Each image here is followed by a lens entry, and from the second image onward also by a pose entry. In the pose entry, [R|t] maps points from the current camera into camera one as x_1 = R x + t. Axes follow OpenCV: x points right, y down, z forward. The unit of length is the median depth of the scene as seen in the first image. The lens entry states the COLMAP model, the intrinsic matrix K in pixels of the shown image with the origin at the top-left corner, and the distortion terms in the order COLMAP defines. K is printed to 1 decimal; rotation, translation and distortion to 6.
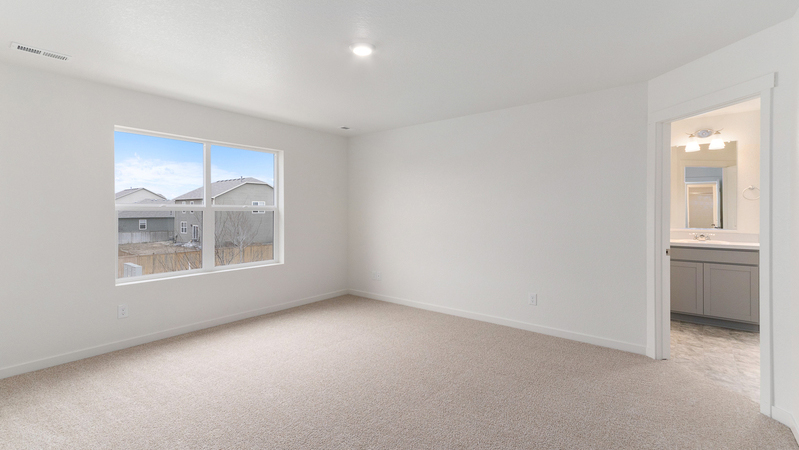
lens RADIAL K [[378.1, 0, 398.2], [0, 378.1, 221.7], [0, 0, 1]] dist [0.027925, 0.001843]
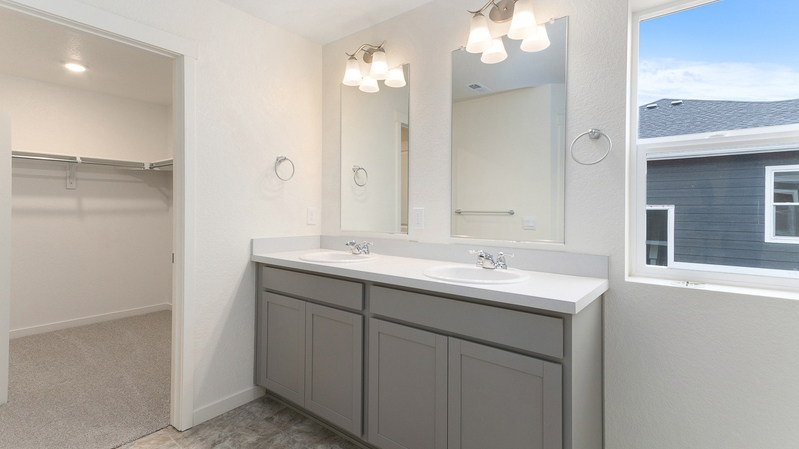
lens RADIAL K [[378.1, 0, 399.2], [0, 378.1, 220.7], [0, 0, 1]] dist [0.027925, 0.001843]
pose [[0.999761, 0.017935, 0.012464, 0.686614], [-0.018030, 0.999809, 0.007551, -0.002130], [-0.012326, -0.007774, 0.999894, 0.598064]]
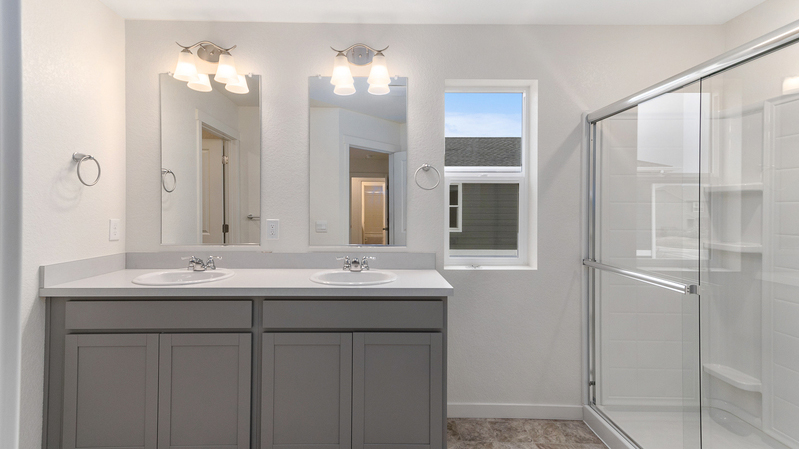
lens RADIAL K [[378.1, 0, 391.9], [0, 378.1, 218.2], [0, 0, 1]] dist [0.027925, 0.001843]
pose [[0.761128, 0.000945, 0.648601, 0.510855], [-0.001787, 0.999998, 0.000641, -0.017508], [-0.648600, -0.001647, 0.761128, 0.604450]]
